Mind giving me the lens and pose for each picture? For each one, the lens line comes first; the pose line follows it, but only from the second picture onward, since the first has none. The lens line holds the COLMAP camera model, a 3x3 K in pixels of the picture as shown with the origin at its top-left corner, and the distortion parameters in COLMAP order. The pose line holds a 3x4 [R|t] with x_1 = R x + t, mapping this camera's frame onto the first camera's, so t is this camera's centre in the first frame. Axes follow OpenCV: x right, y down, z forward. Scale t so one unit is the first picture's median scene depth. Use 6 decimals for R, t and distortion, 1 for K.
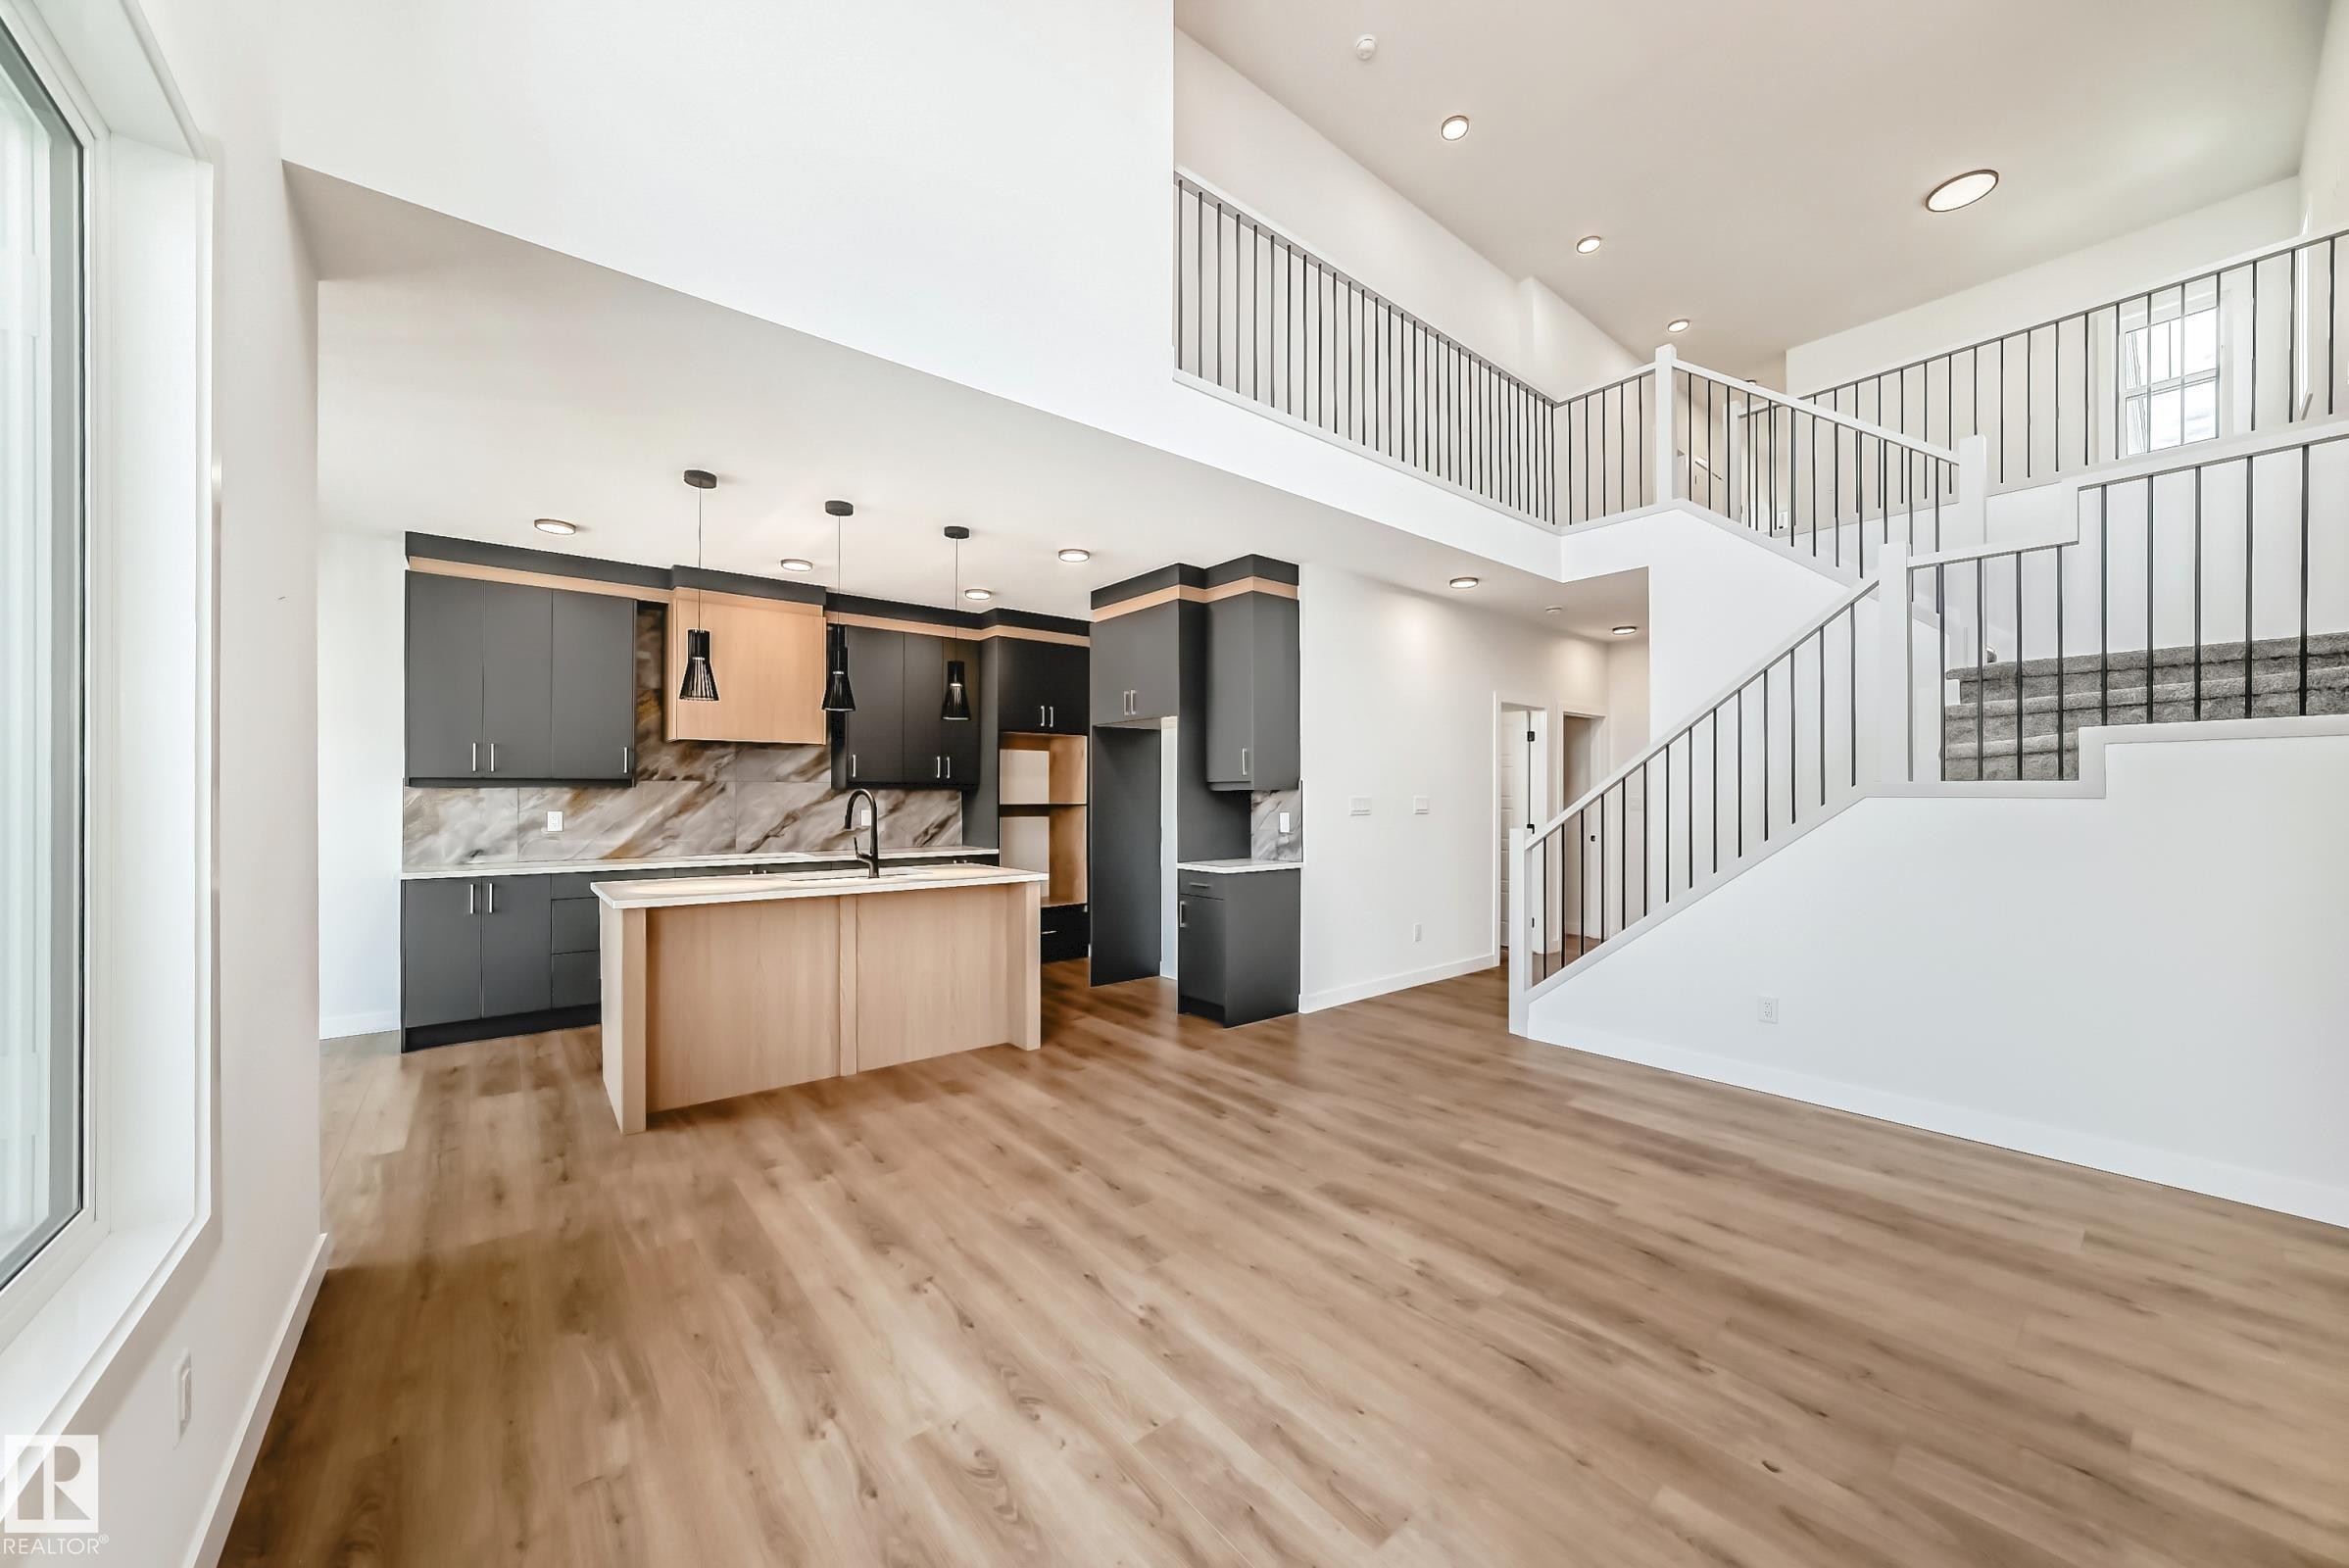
lens RADIAL K [[844.0, 0, 1194.3], [0, 844.0, 793.5], [0, 0, 1]] dist [-0.022936, 0.003588]
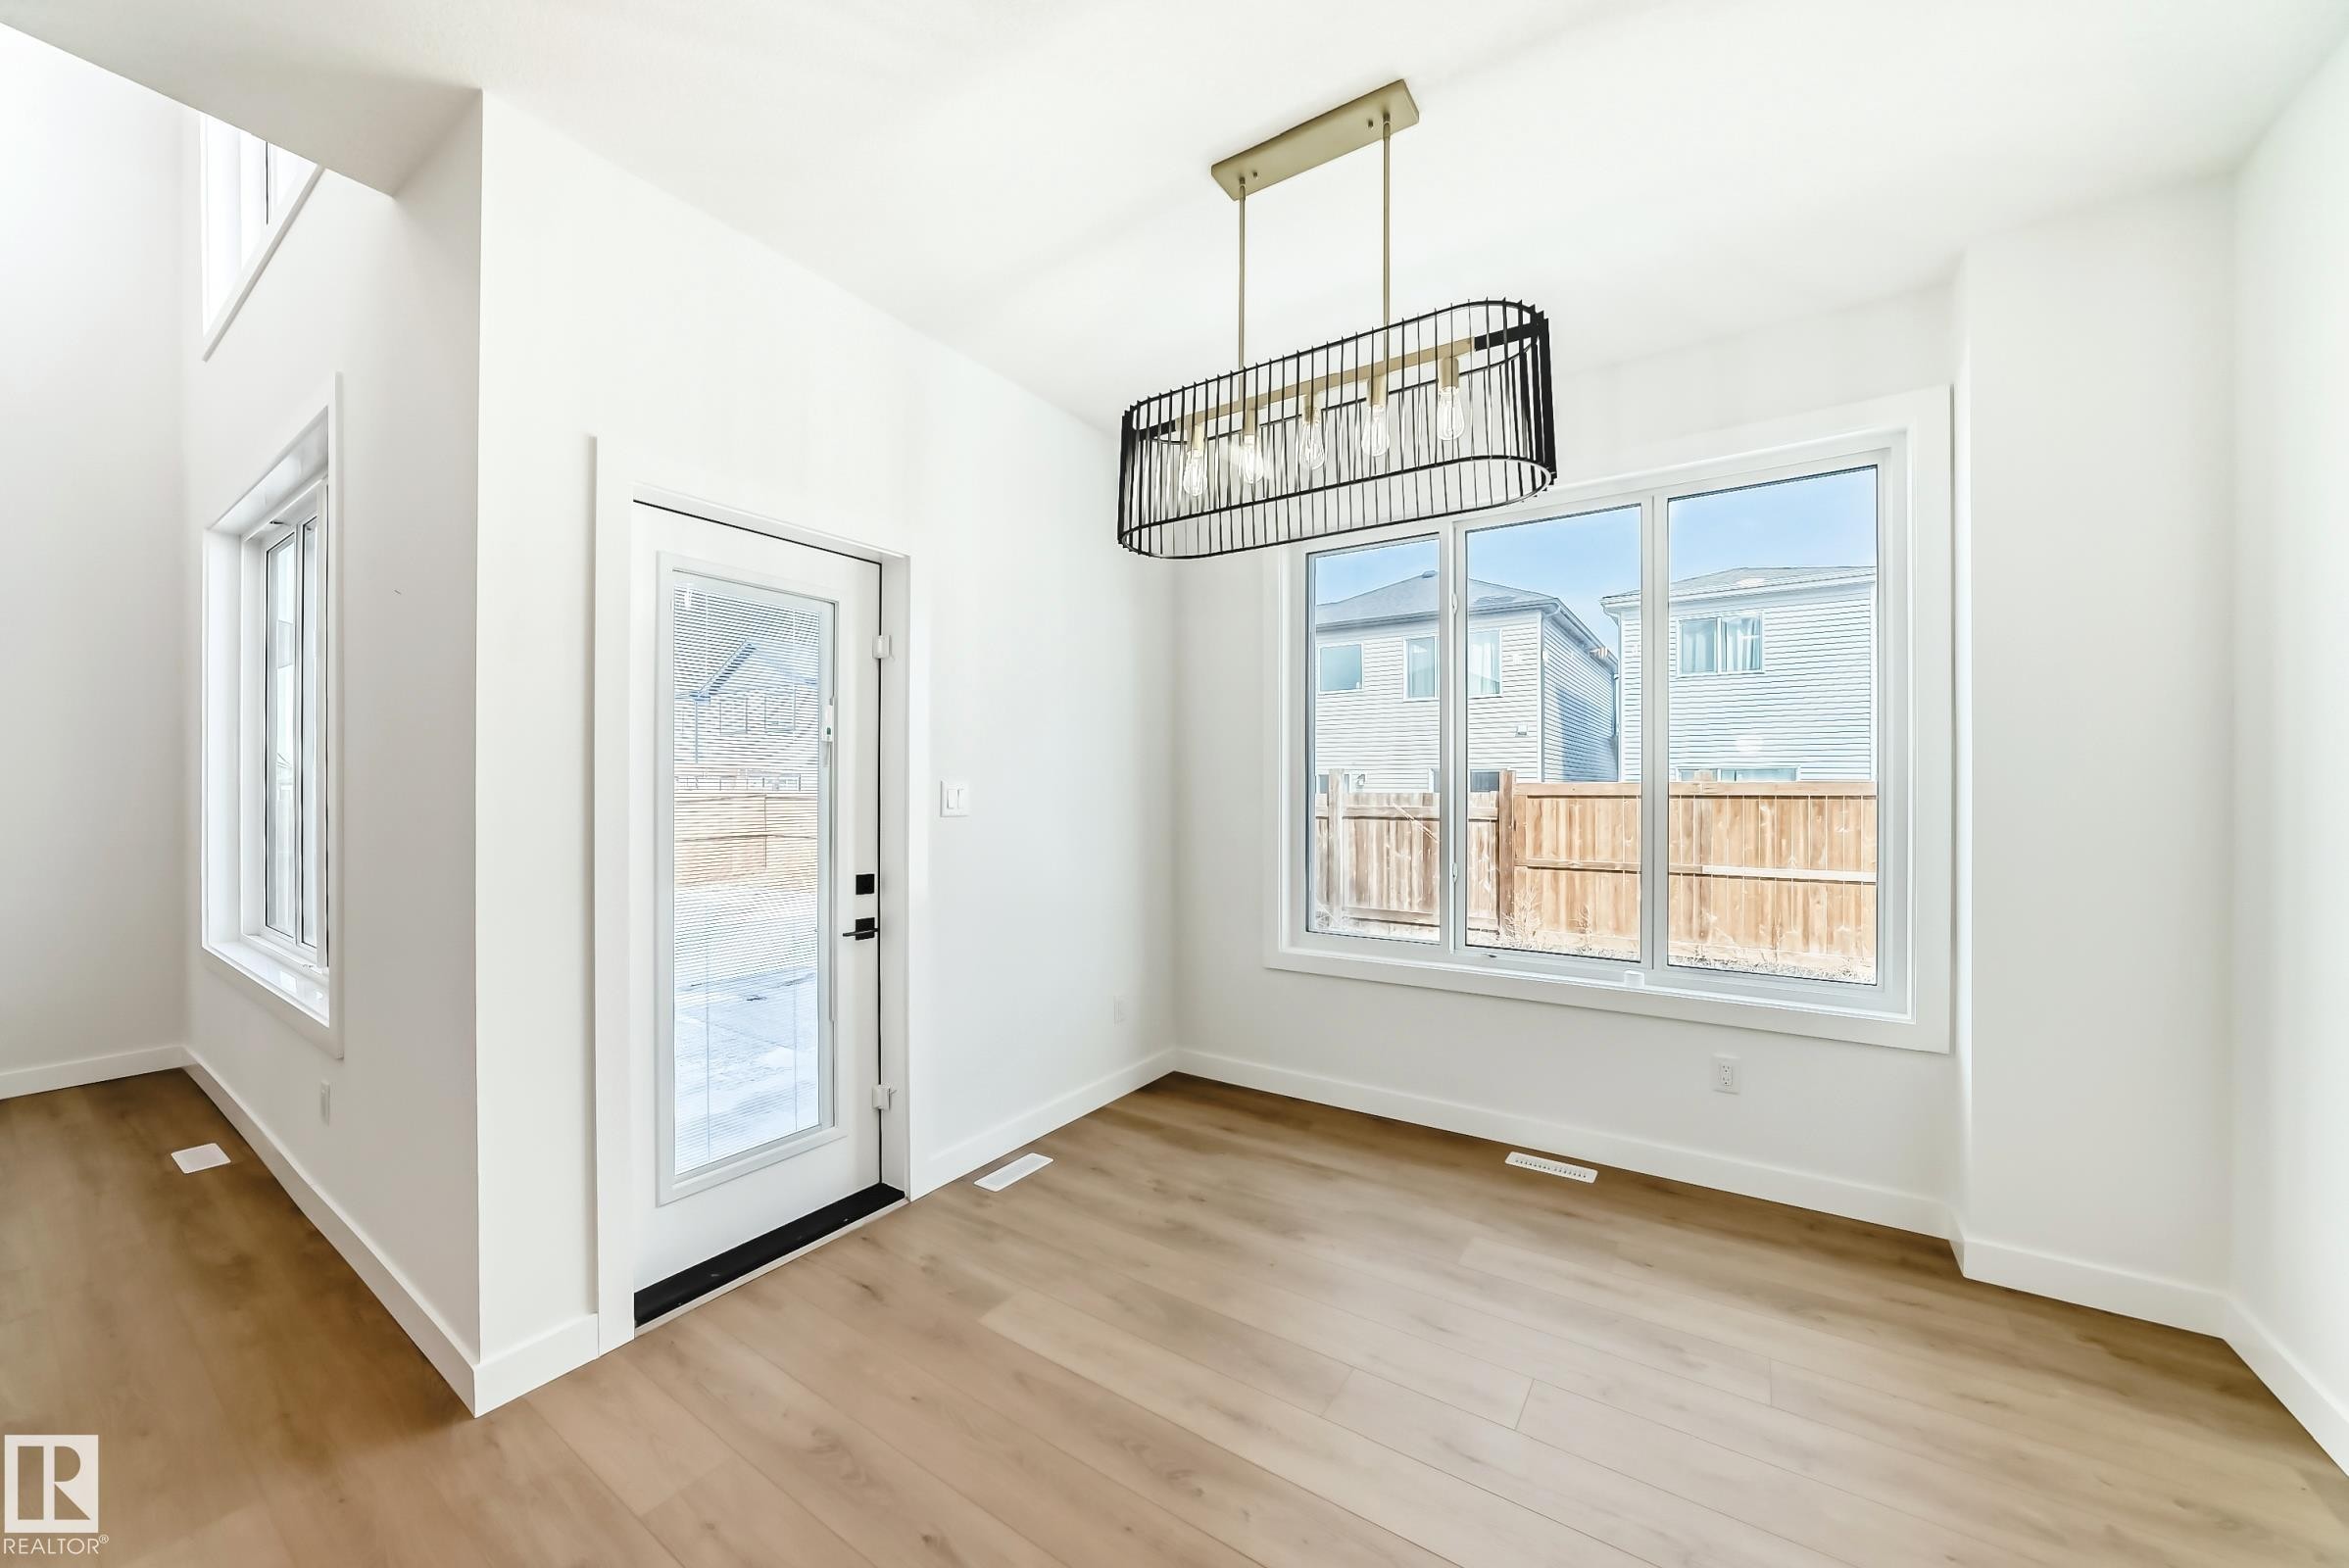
lens RADIAL K [[844.0, 0, 1205.0], [0, 844.0, 789.0], [0, 0, 1]] dist [-0.022936, 0.003588]
pose [[-0.956013, -0.000706, -0.293322, -0.745666], [-0.001594, 0.999995, 0.002789, 0.005309], [0.293319, 0.003134, -0.956010, 0.966192]]
